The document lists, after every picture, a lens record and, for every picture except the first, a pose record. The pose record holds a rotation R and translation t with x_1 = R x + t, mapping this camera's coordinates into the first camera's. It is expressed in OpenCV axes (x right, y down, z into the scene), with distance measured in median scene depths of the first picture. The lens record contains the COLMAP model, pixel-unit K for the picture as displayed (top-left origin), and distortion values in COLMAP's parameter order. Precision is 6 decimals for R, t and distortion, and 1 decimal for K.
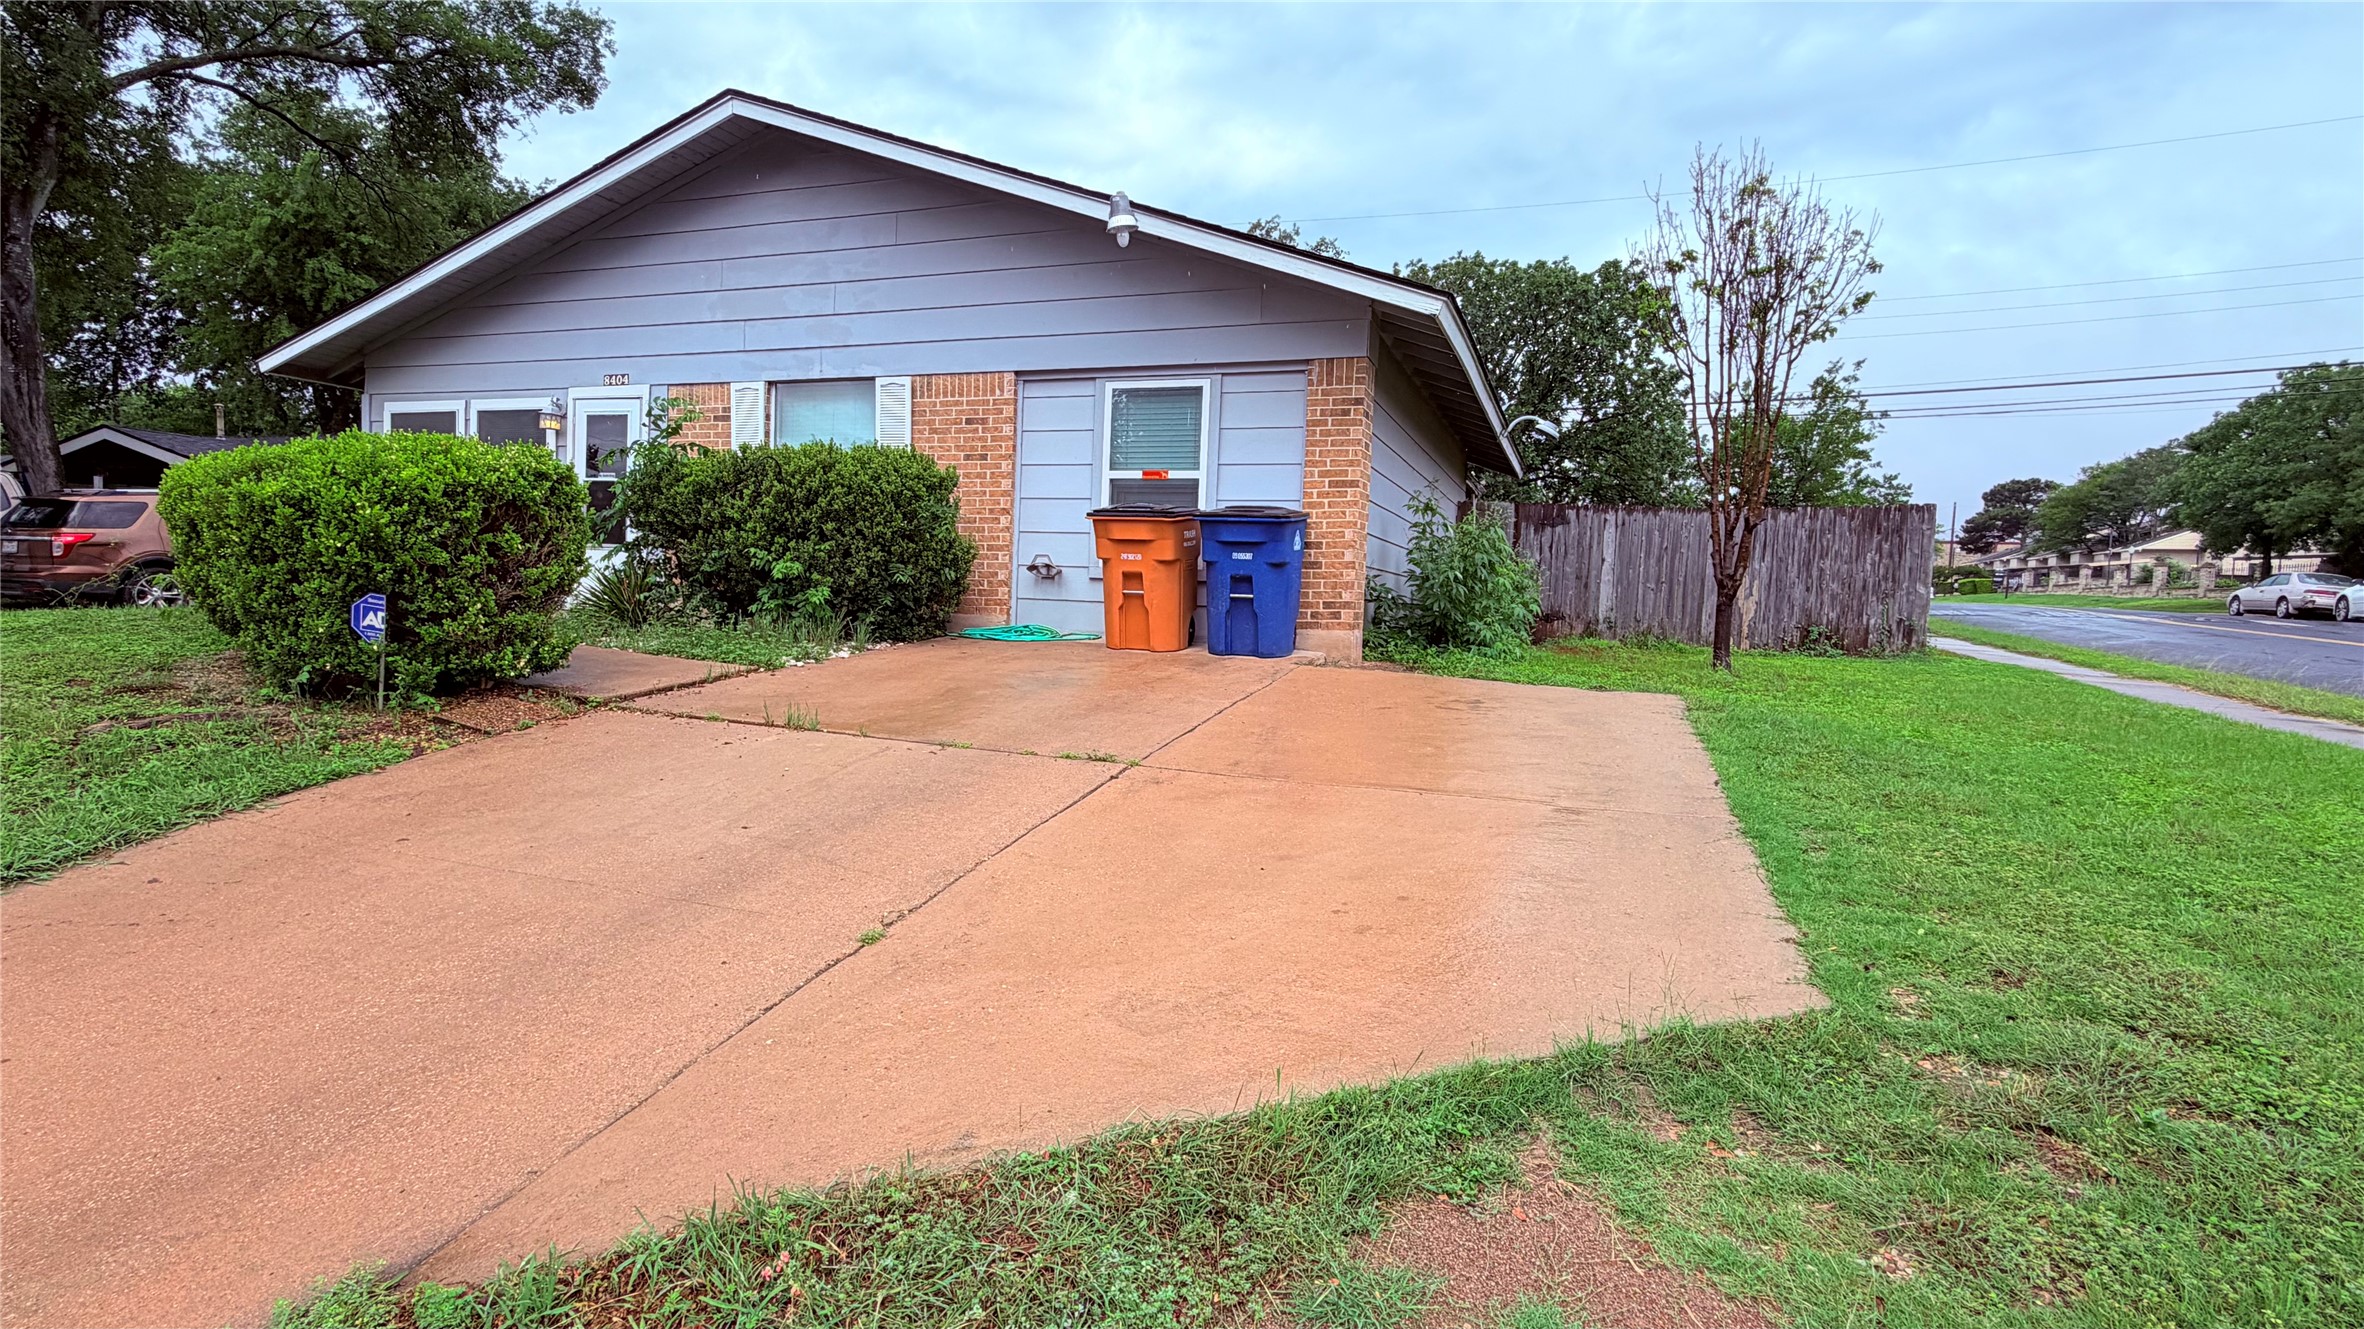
lens RADIAL K [[1090.0, 0, 1177.9], [0, 1090.0, 660.8], [0, 0, 1]] dist [0.000617, -0.000040]
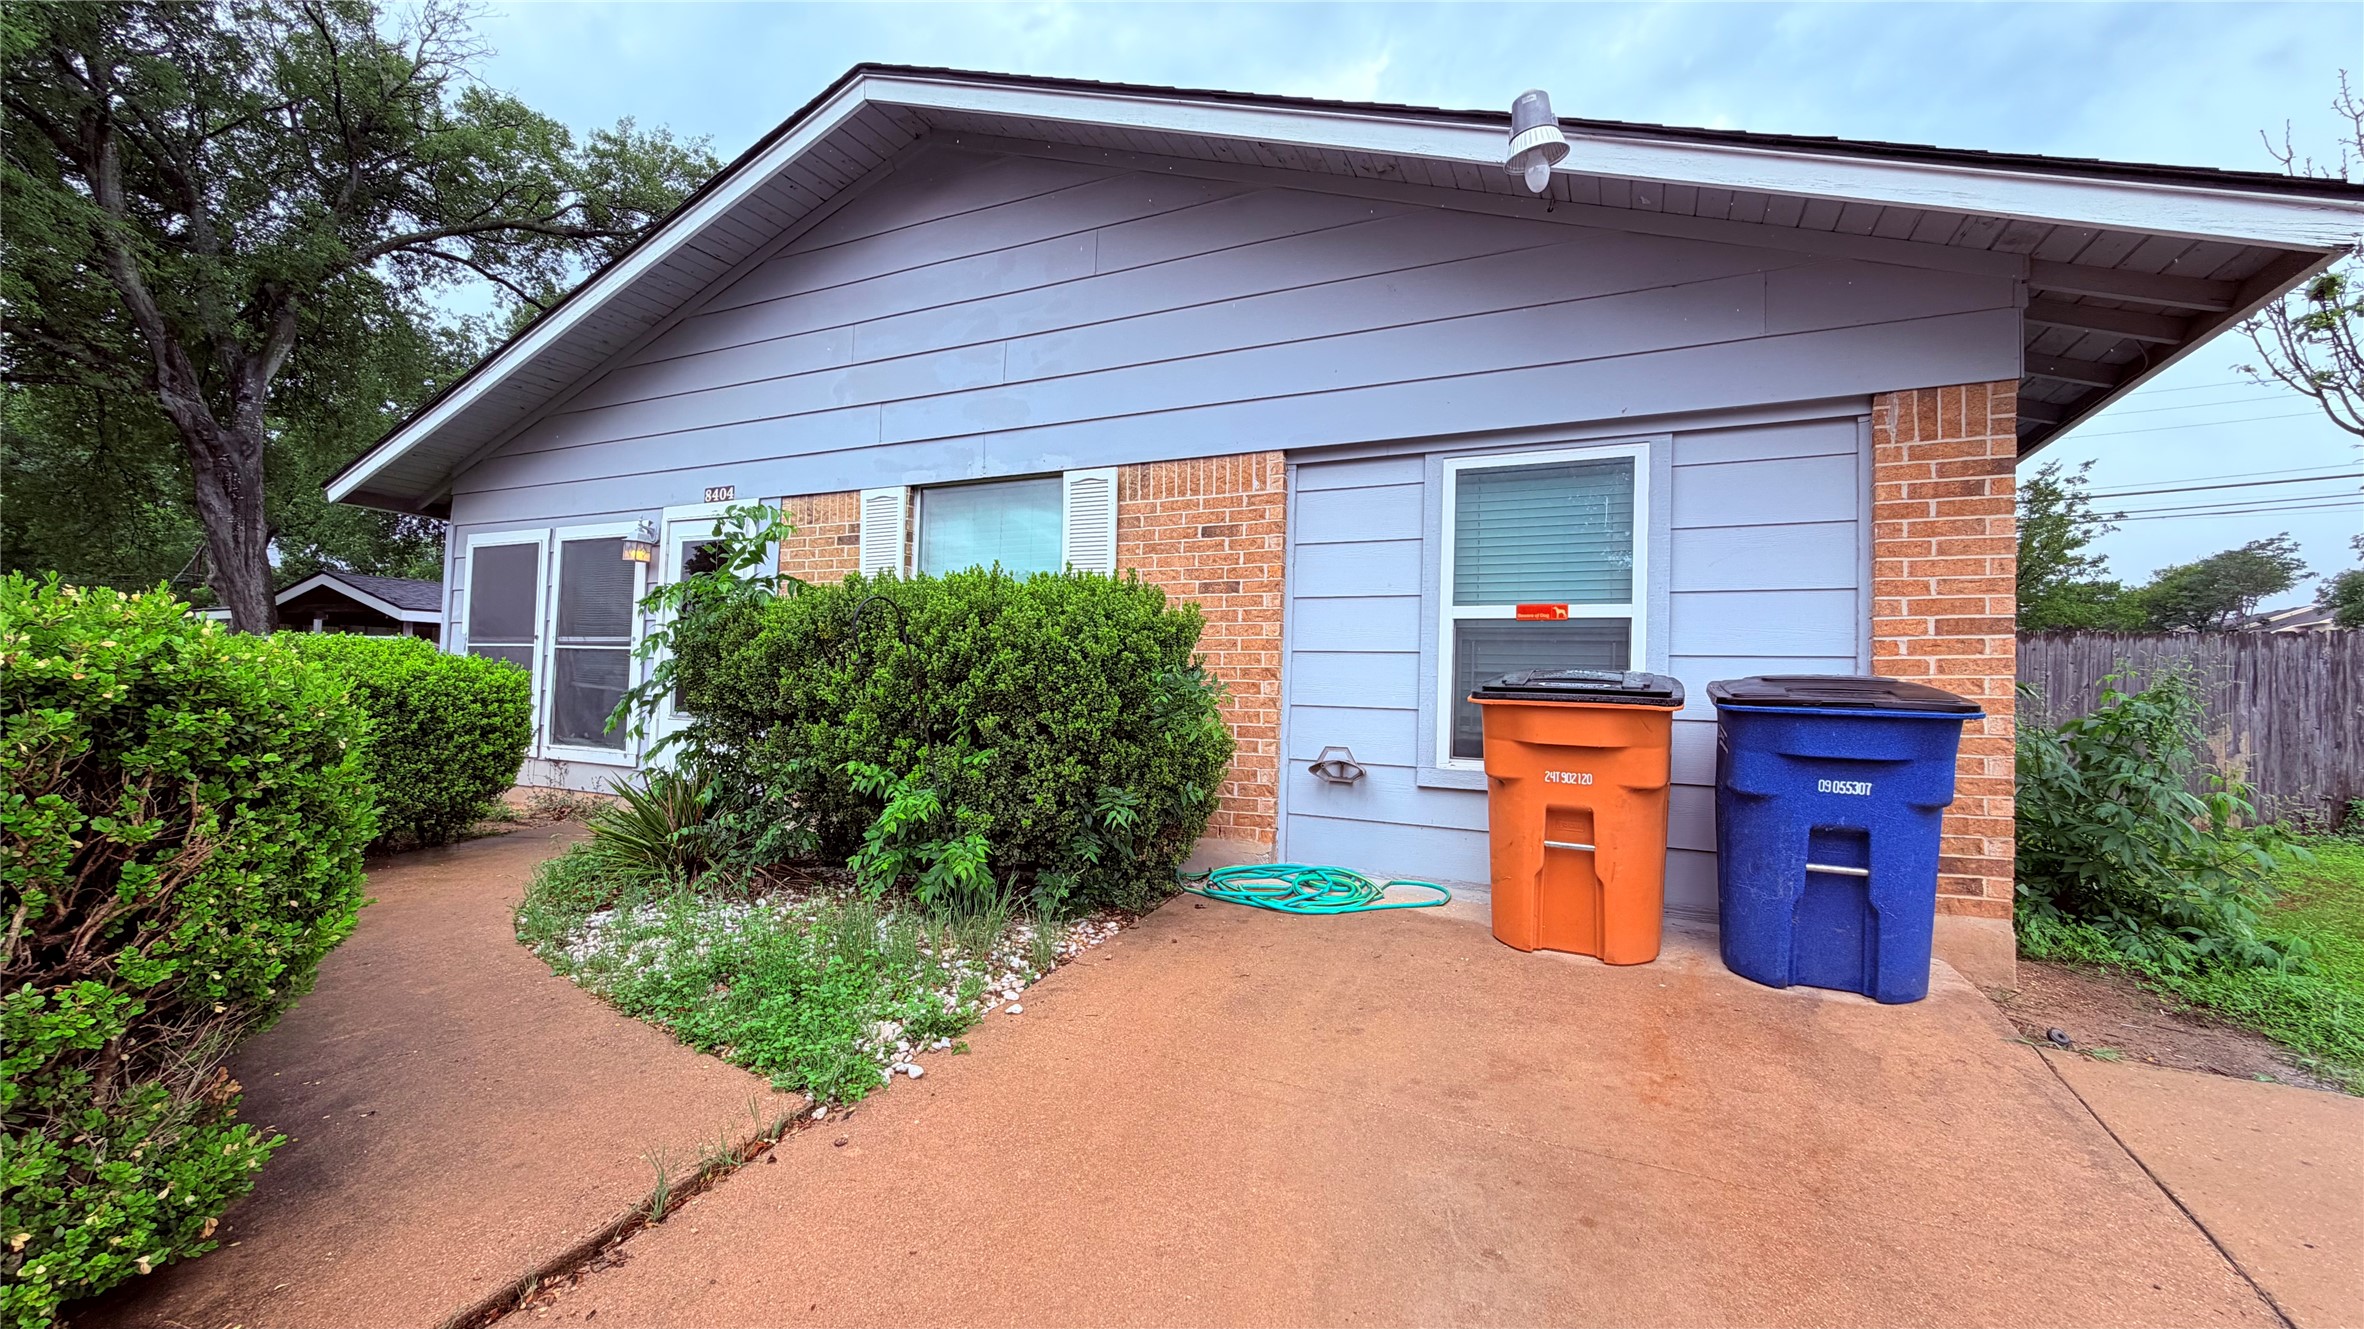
lens RADIAL K [[942.7, 0, 1181.9], [0, 942.7, 660.7], [0, 0, 1]] dist [-0.002935, 0.000105]
pose [[0.993624, -0.011580, -0.112145, -0.151639], [0.000435, 0.995097, -0.098898, -0.094296], [0.112741, 0.098219, 0.988758, 0.481155]]
